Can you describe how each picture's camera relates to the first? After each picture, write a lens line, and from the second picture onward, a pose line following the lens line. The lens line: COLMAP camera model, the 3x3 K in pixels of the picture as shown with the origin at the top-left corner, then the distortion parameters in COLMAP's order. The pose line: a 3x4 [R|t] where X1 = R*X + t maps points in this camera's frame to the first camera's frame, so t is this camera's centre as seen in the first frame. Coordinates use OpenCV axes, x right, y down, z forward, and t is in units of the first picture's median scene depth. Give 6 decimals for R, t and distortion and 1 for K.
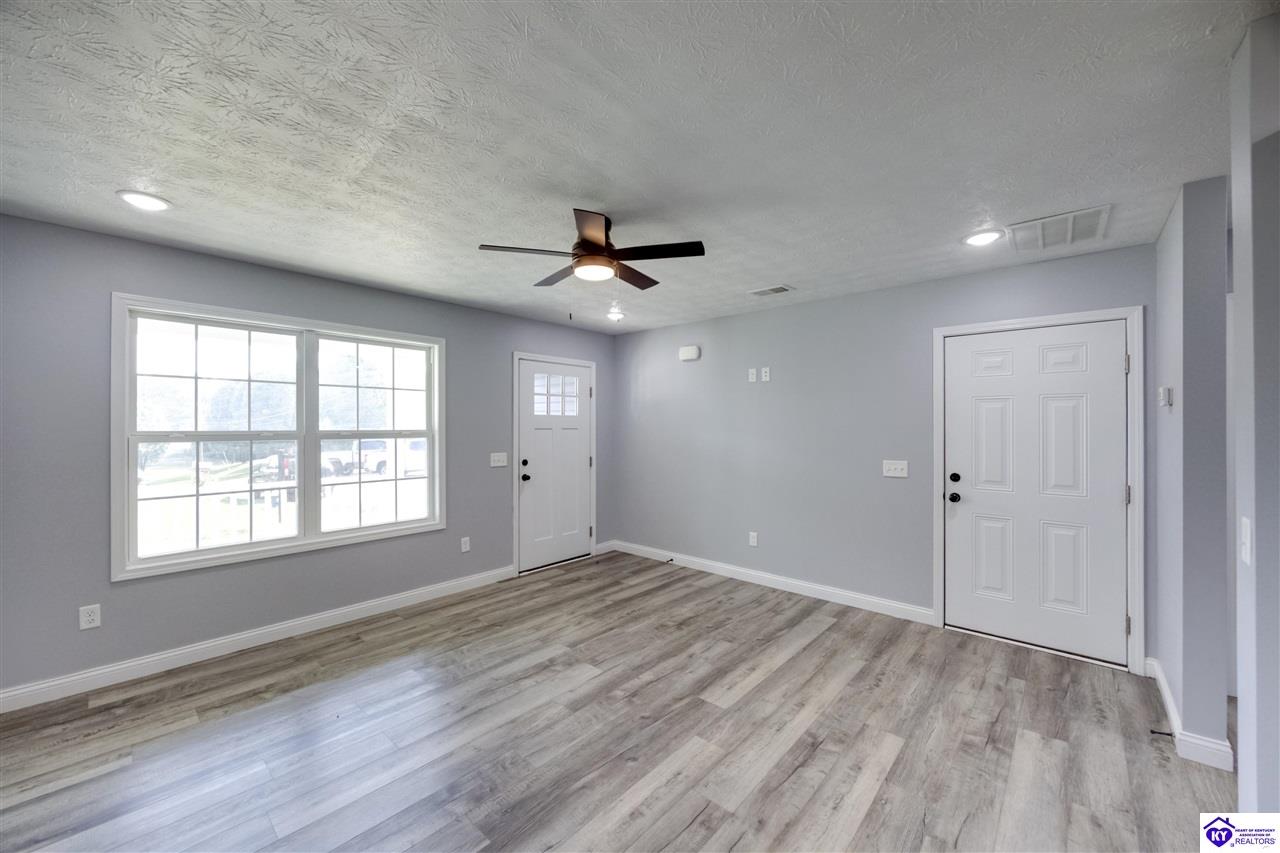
lens RADIAL K [[489.8, 0, 633.2], [0, 489.8, 422.5], [0, 0, 1]] dist [-0.000786, 0.000137]
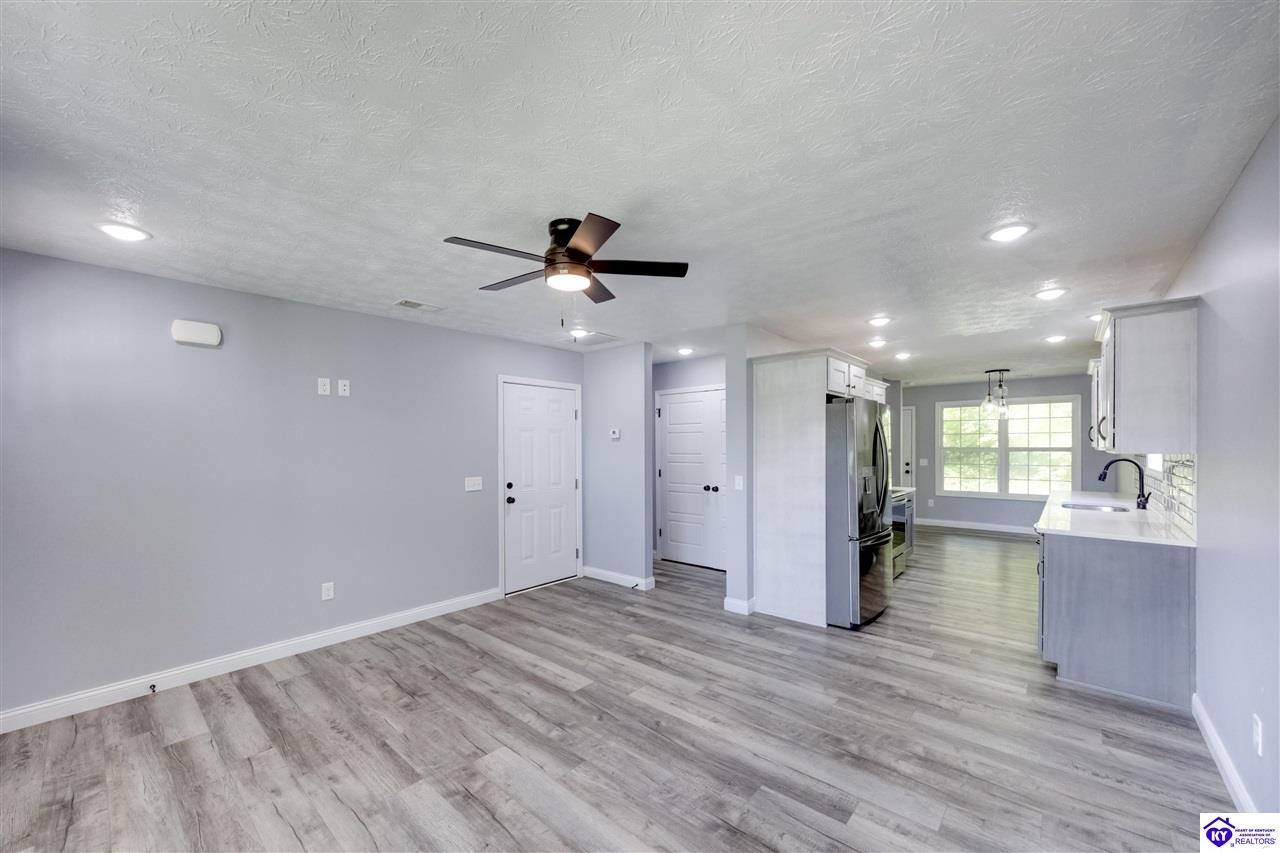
lens RADIAL K [[498.0, 0, 643.6], [0, 498.0, 445.6], [0, 0, 1]] dist [0.001956, 0.000025]
pose [[-0.021020, 0.000596, 0.999779, -0.799978], [-0.000201, 1.000000, -0.000601, 0.000158], [-0.999779, -0.000214, -0.021020, 0.686992]]
